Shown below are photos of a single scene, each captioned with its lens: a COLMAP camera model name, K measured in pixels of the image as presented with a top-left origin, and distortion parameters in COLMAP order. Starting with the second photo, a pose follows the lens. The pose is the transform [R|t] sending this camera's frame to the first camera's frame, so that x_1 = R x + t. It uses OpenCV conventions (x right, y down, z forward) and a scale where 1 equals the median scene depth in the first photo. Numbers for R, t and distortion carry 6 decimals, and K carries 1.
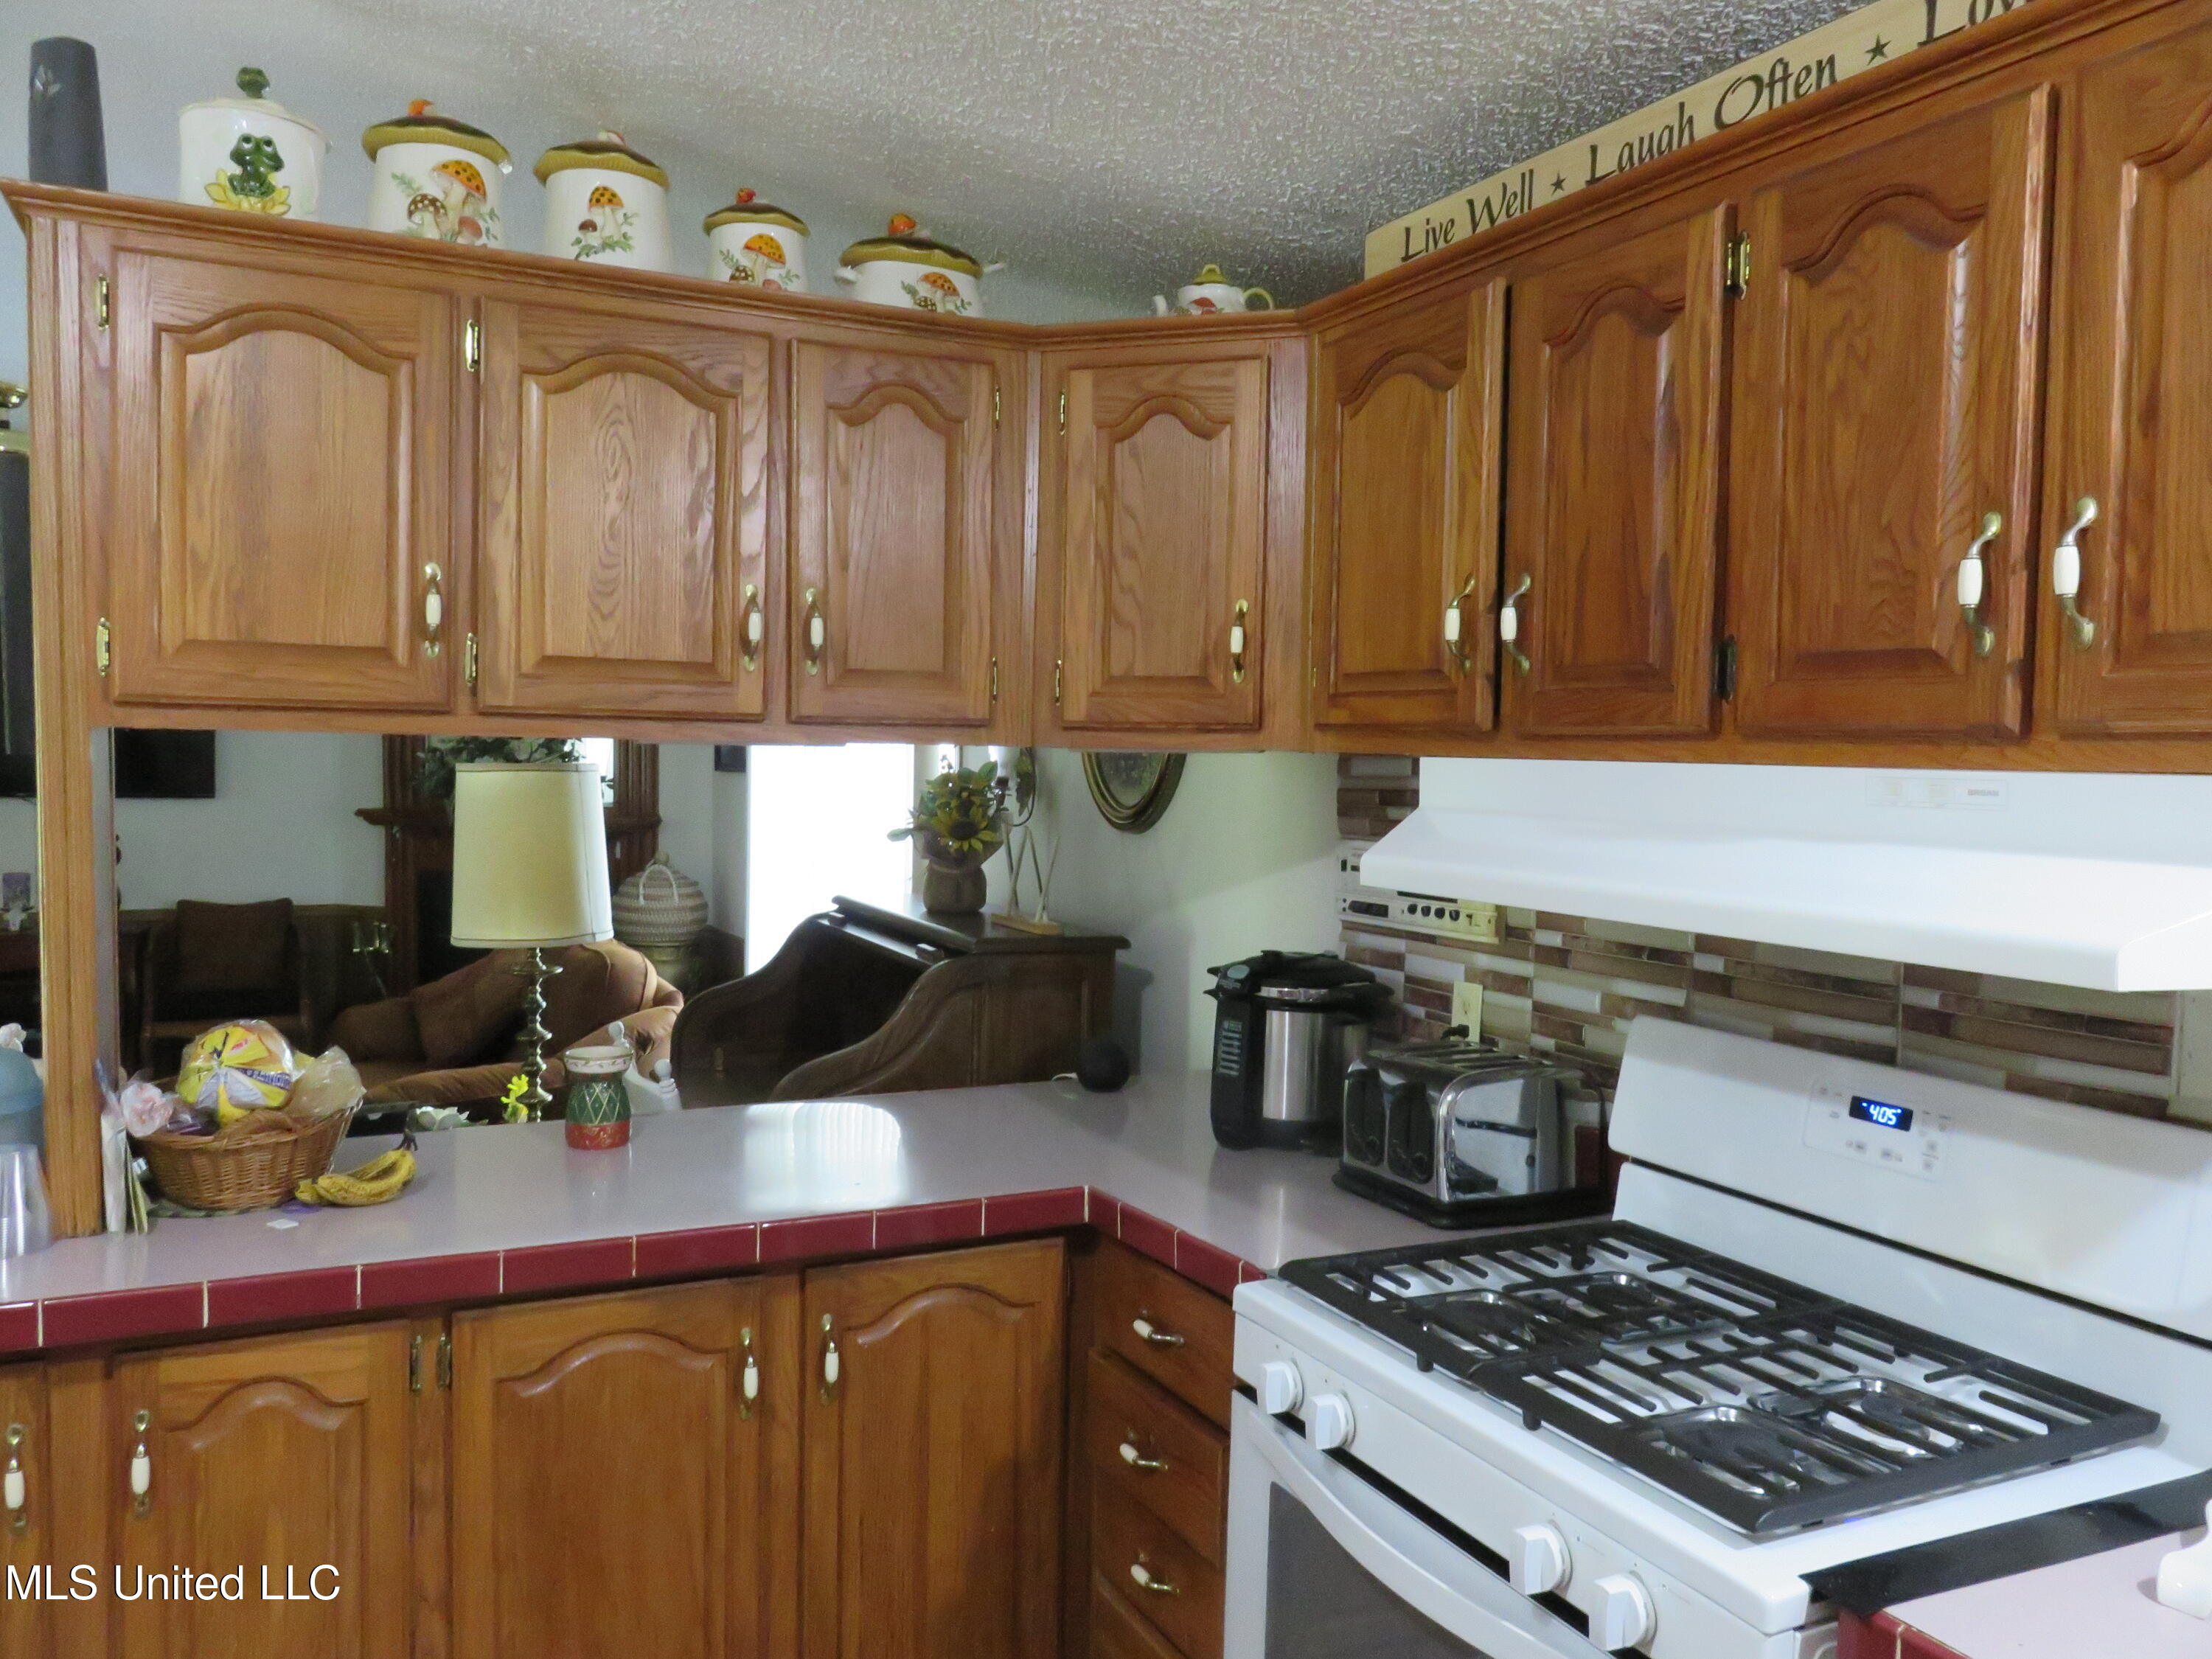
lens RADIAL K [[1641.0, 0, 1102.6], [0, 1641.0, 834.4], [0, 0, 1]] dist [-0.005721, -0.010609]
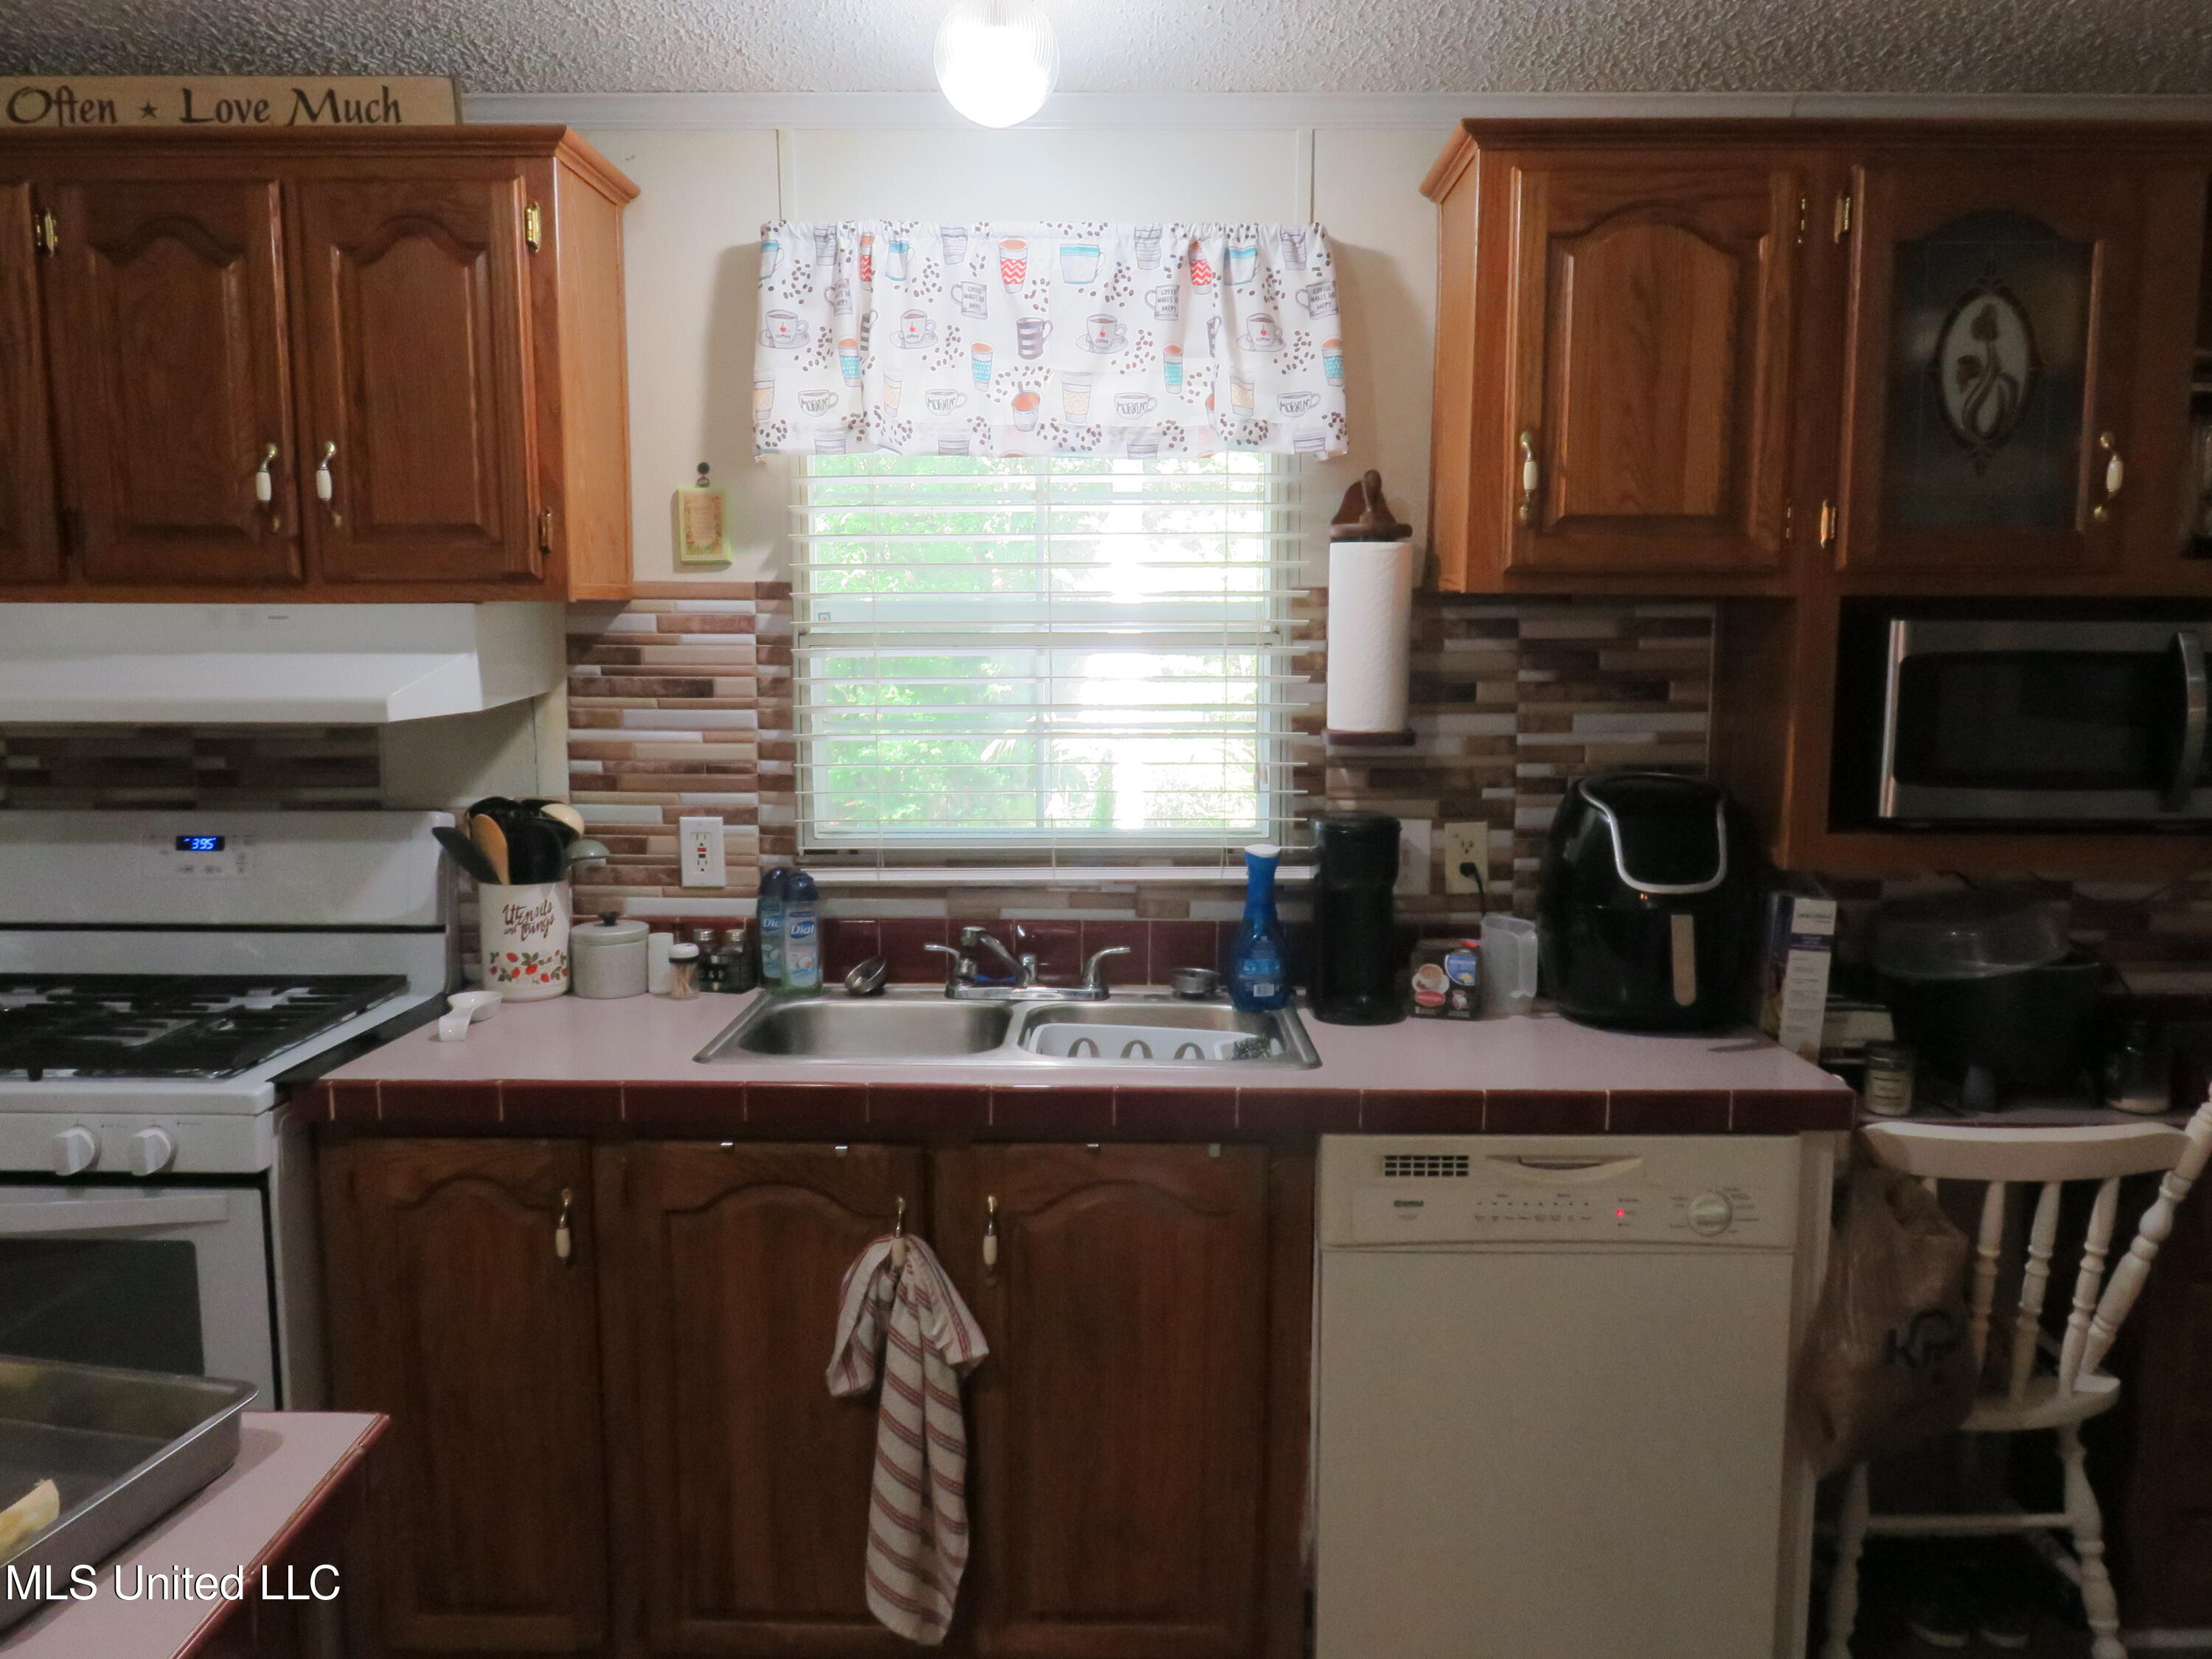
lens RADIAL K [[1641.0, 0, 1106.4], [0, 1641.0, 828.2], [0, 0, 1]] dist [-0.005721, -0.010609]
pose [[0.452366, -0.134938, 0.881565, -0.548645], [0.051689, 0.990793, 0.125133, 0.021220], [-0.890333, -0.011039, 0.455175, -0.469425]]
